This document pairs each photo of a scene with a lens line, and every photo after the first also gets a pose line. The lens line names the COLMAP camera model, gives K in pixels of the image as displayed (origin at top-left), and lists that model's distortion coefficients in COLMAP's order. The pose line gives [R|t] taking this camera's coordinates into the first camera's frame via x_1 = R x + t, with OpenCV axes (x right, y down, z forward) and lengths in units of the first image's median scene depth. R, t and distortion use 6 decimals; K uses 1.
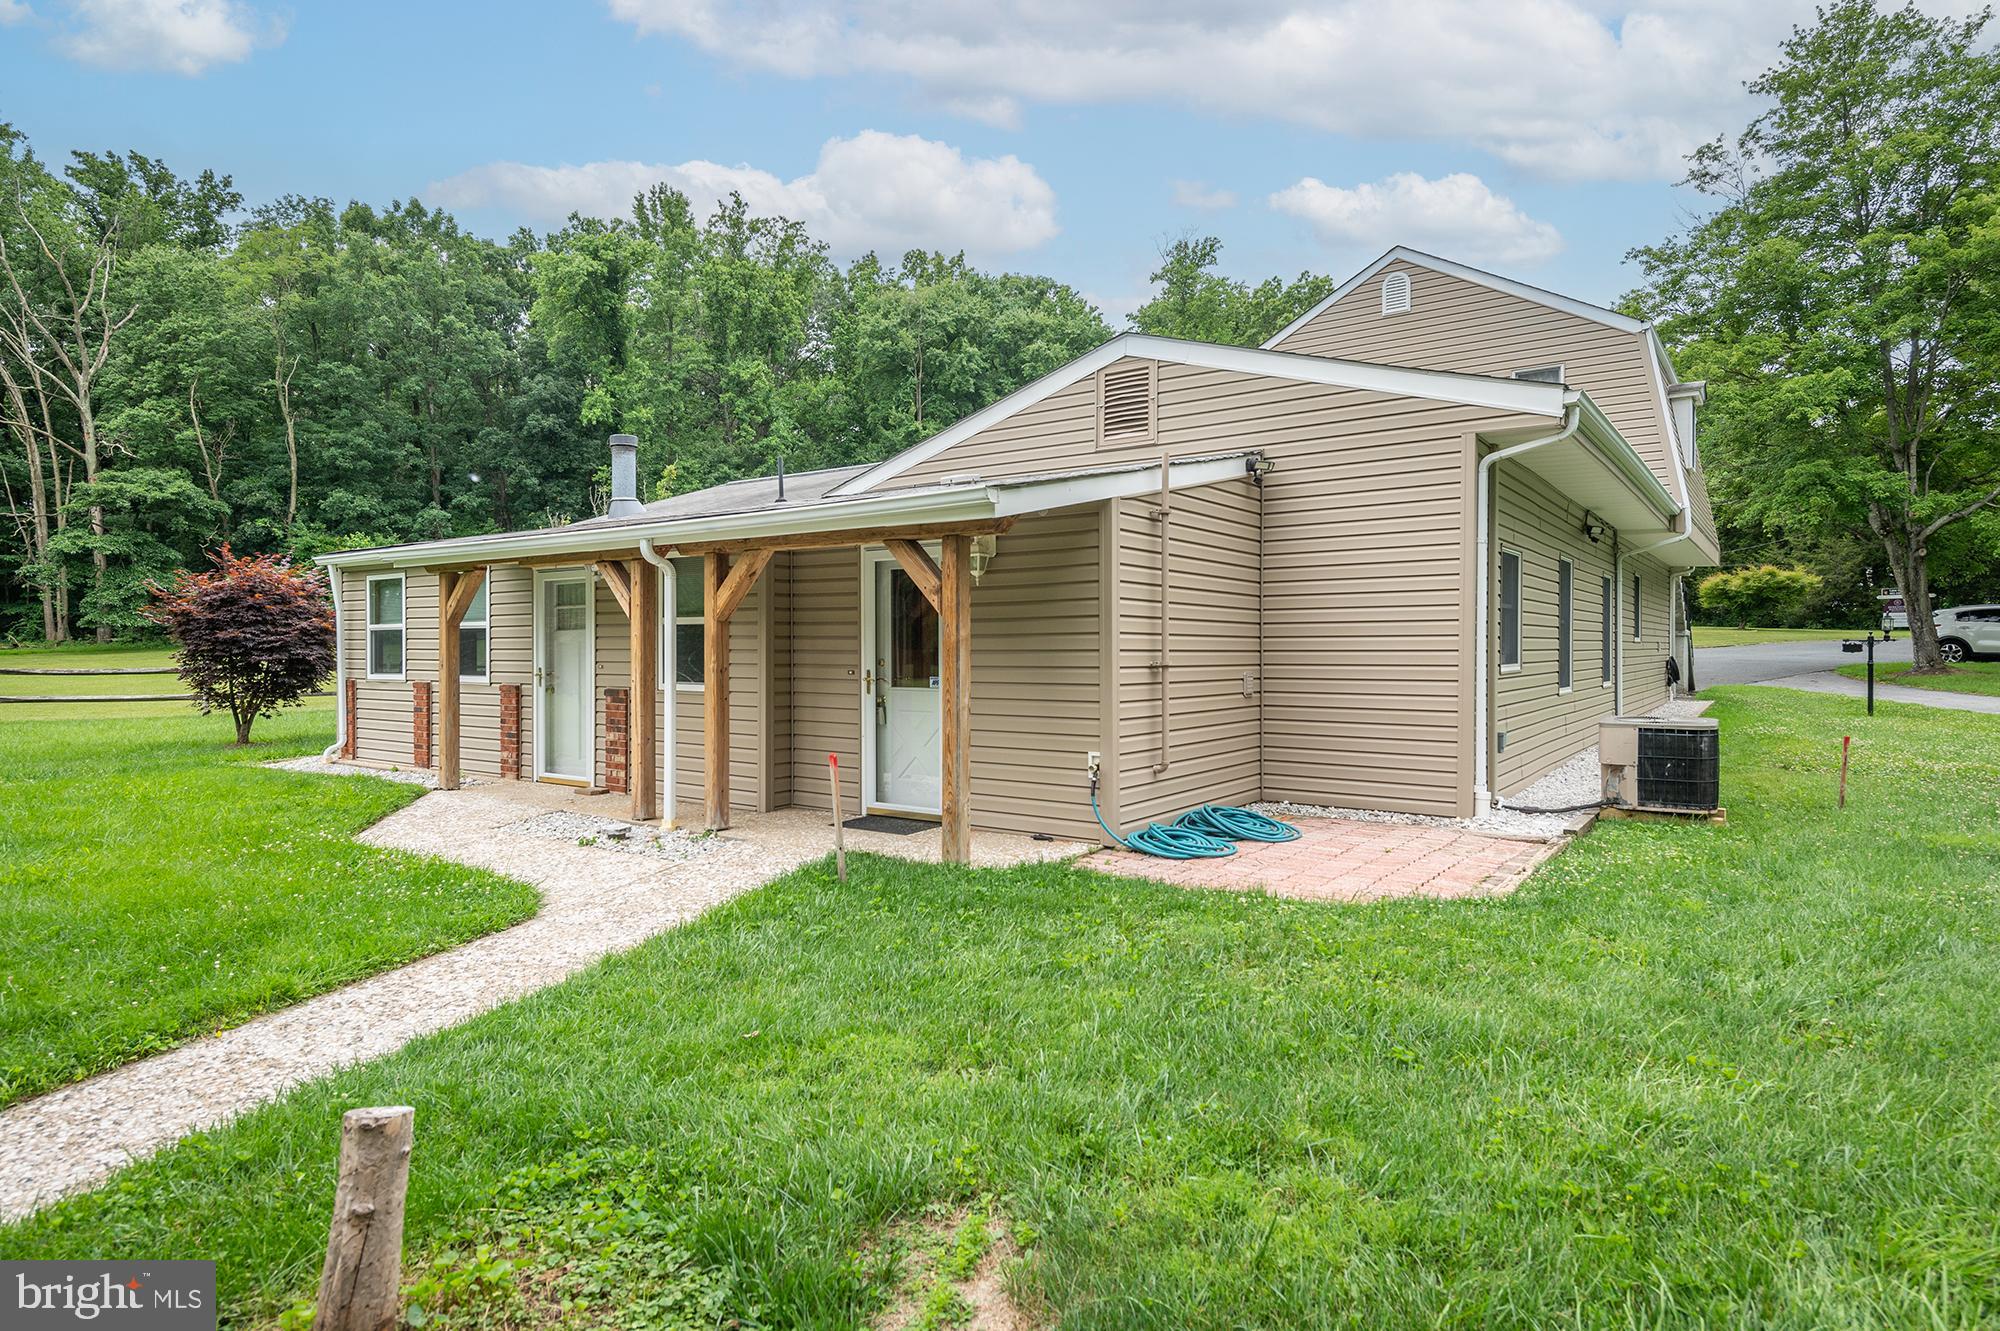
lens RADIAL K [[1098.1, 0, 1000.0], [0, 1098.1, 665.5], [0, 0, 1]] dist [0.029309, -0.012939]
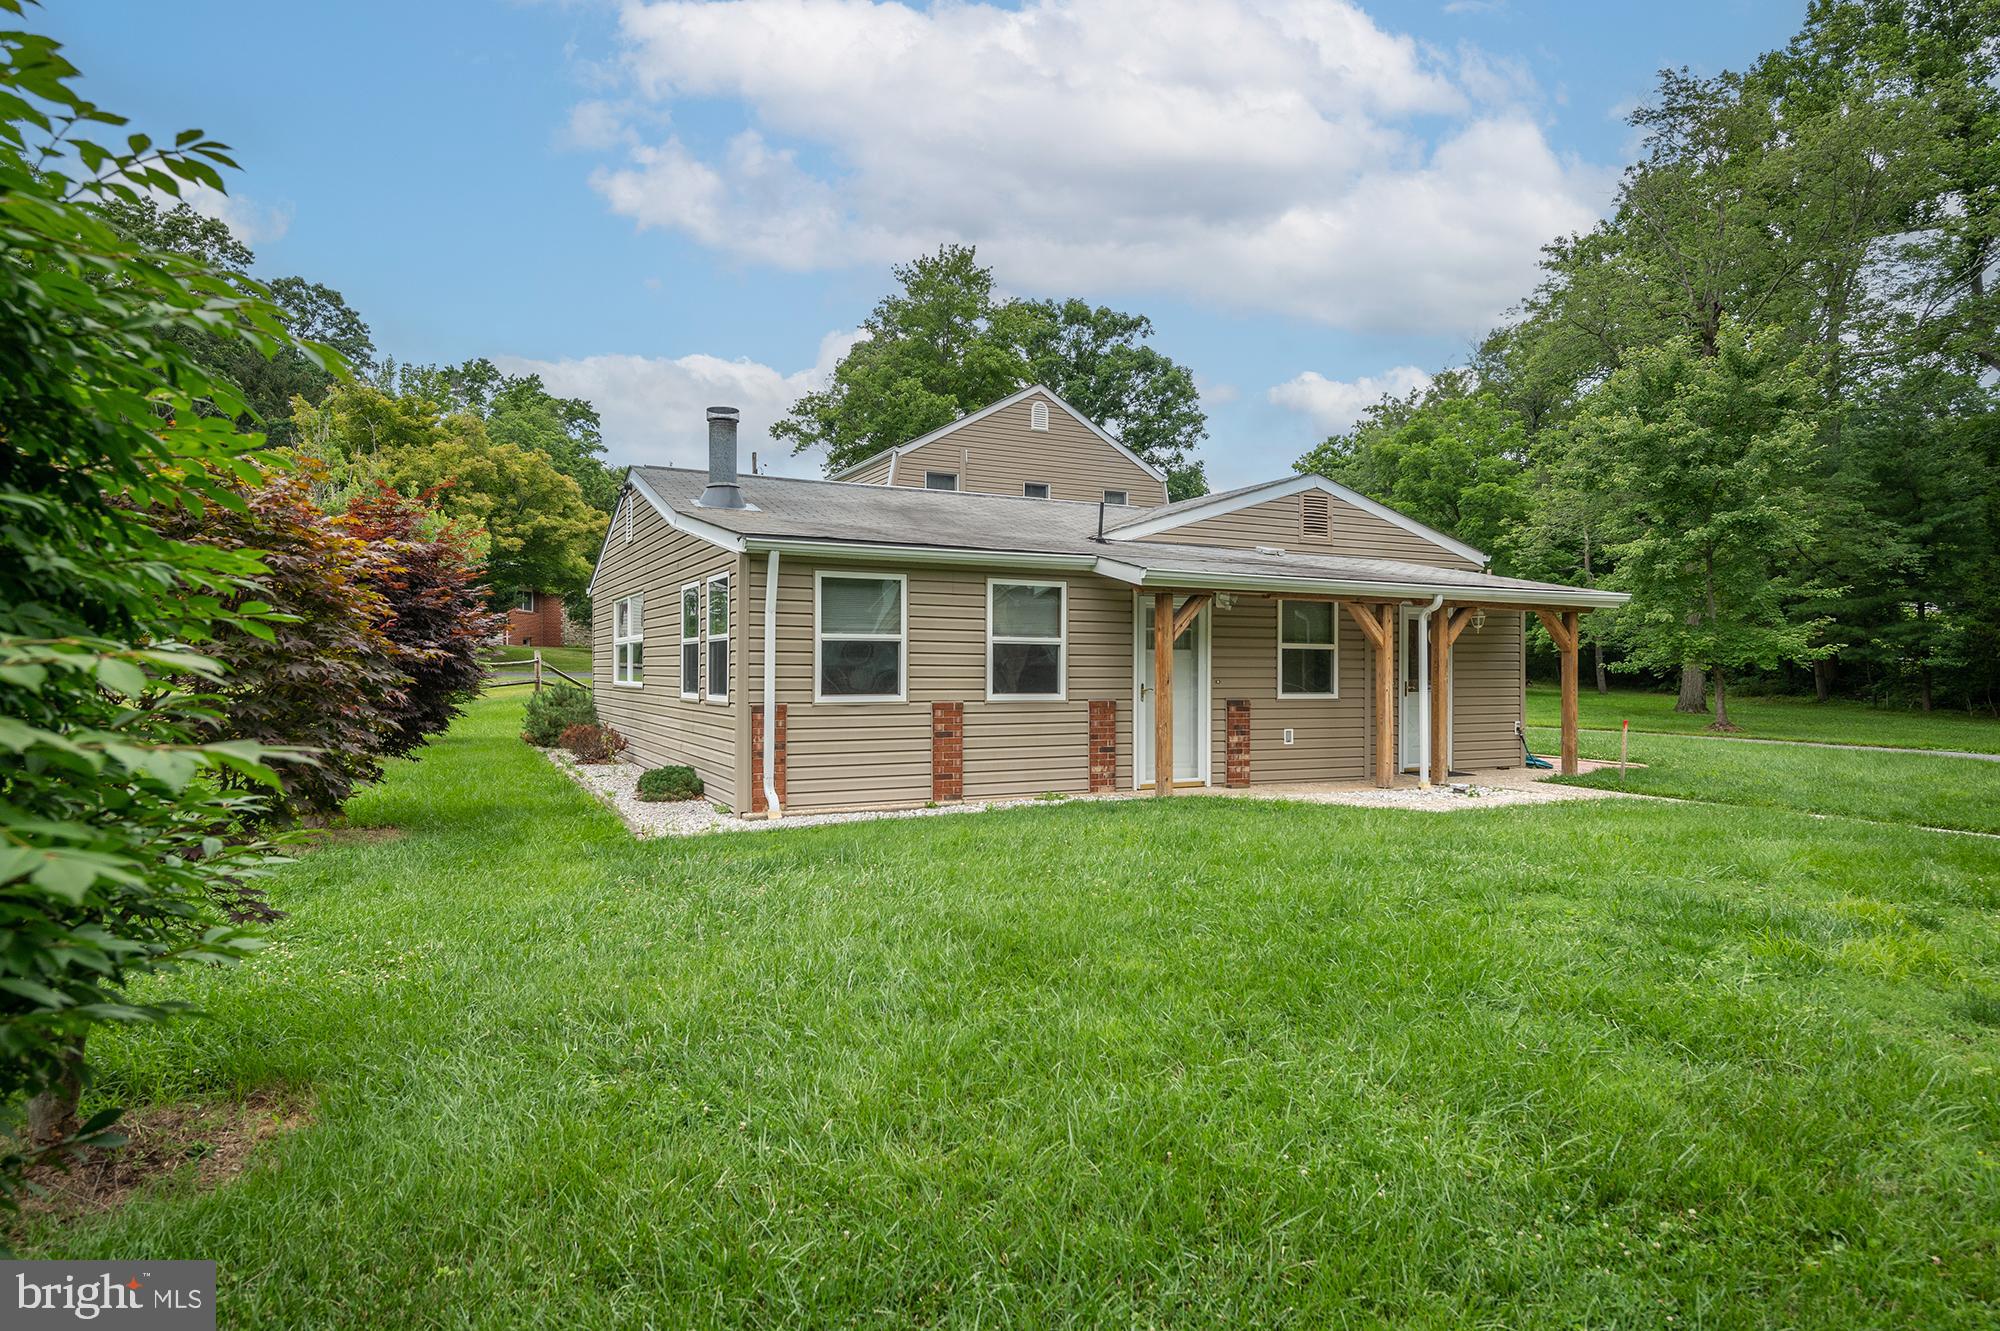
lens RADIAL K [[1124.4, 0, 1000.0], [0, 1124.4, 665.5], [0, 0, 1]] dist [0.017200, -0.000150]
pose [[0.447318, 0.005999, 0.894355, -0.251544], [0.008285, 0.999907, -0.010851, -0.000838], [-0.894336, 0.012263, 0.447227, 0.108640]]
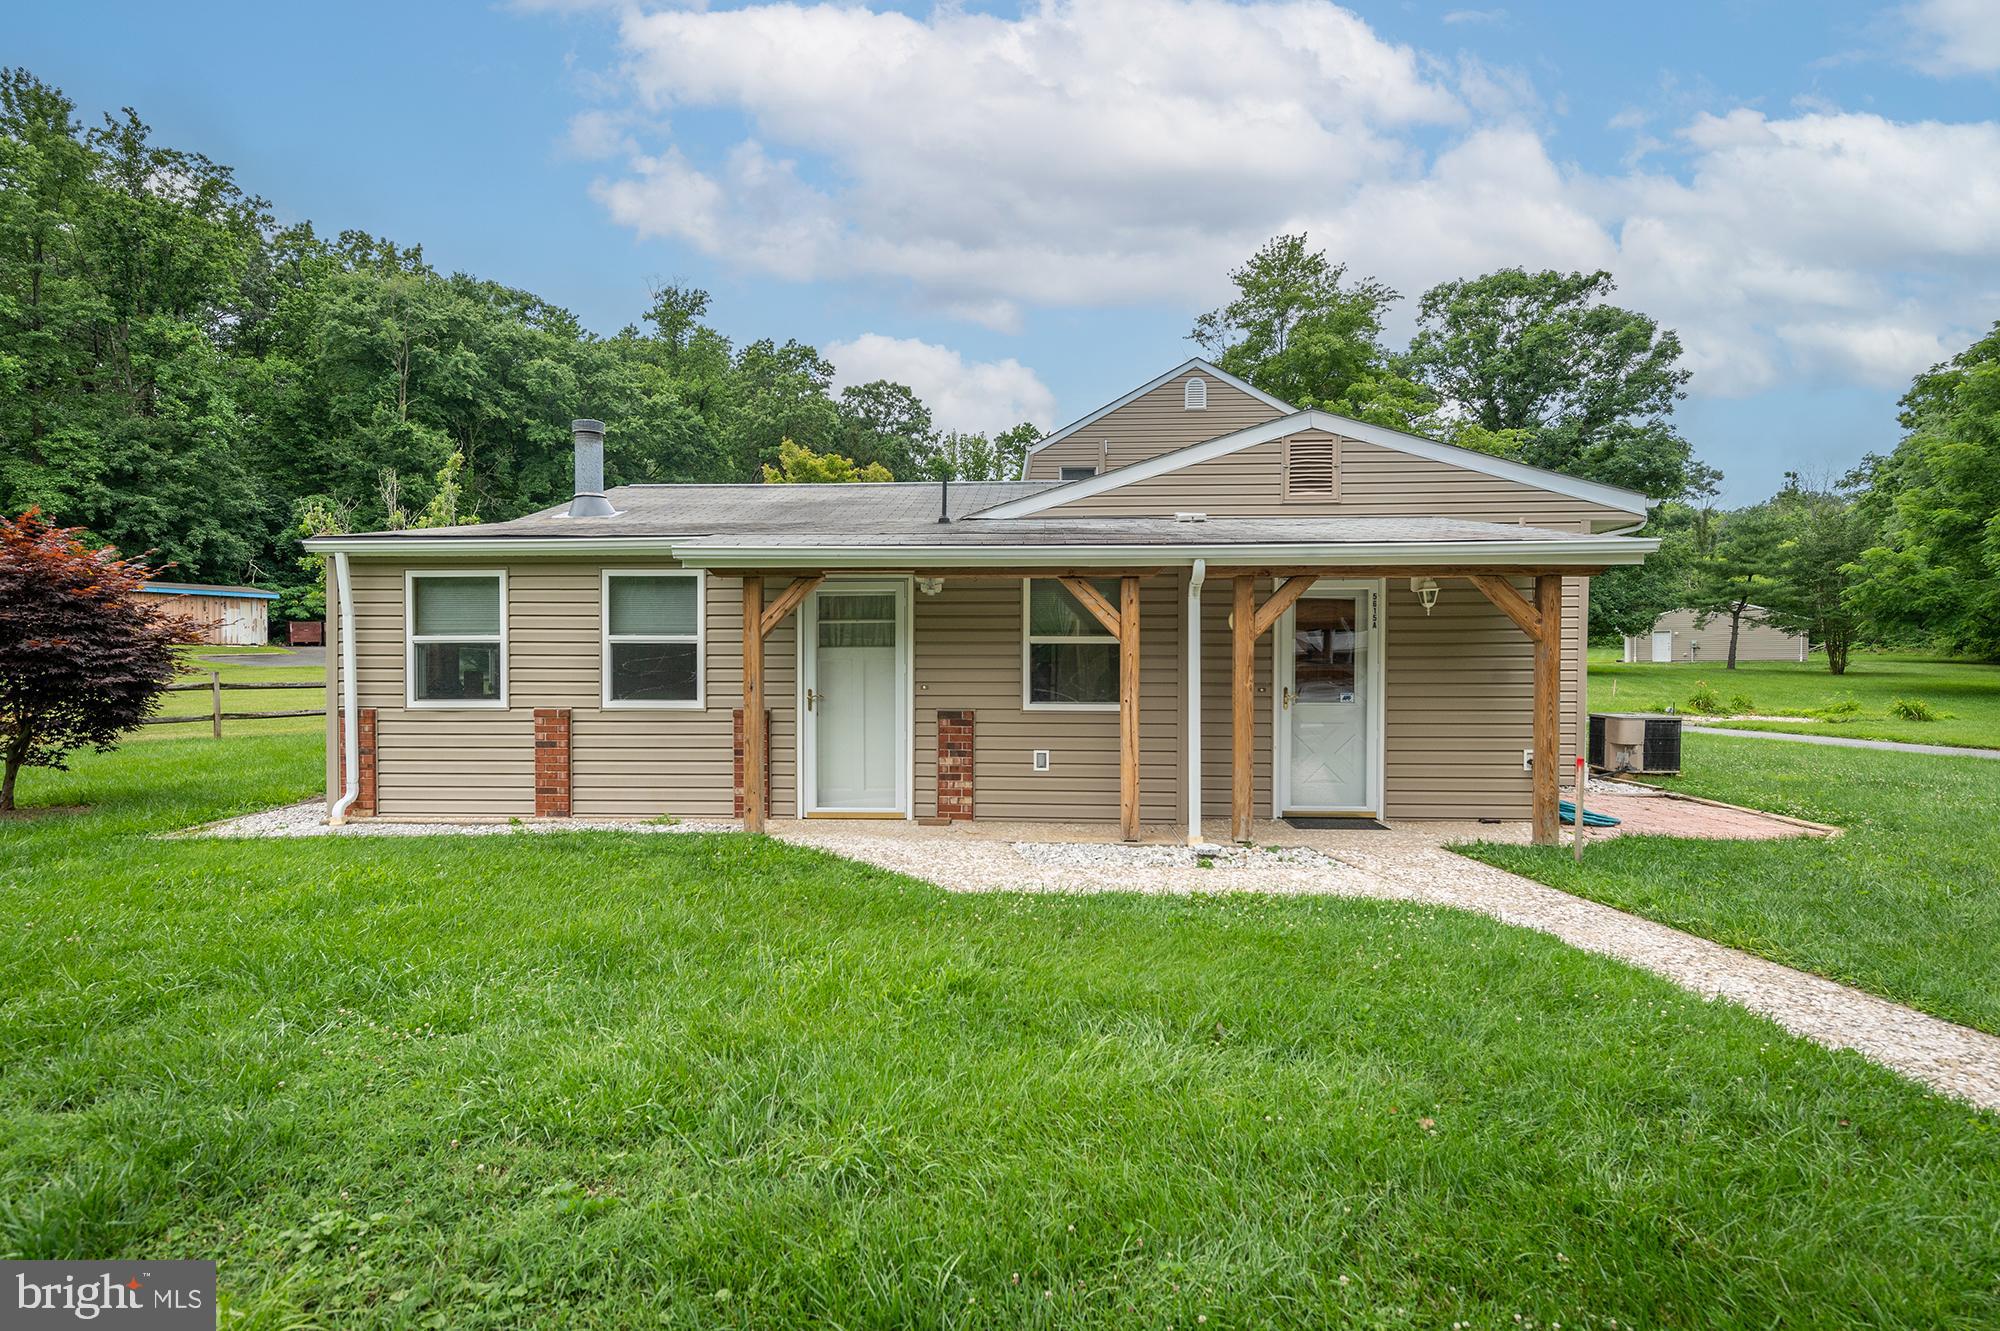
lens RADIAL K [[977.1, 0, 991.9], [0, 977.1, 682.6], [0, 0, 1]] dist [0.016986, -0.001478]
pose [[0.839399, -0.006355, 0.543478, -0.123752], [0.007016, 0.999975, 0.000856, -0.000506], [-0.543470, 0.003094, 0.839423, 0.045317]]
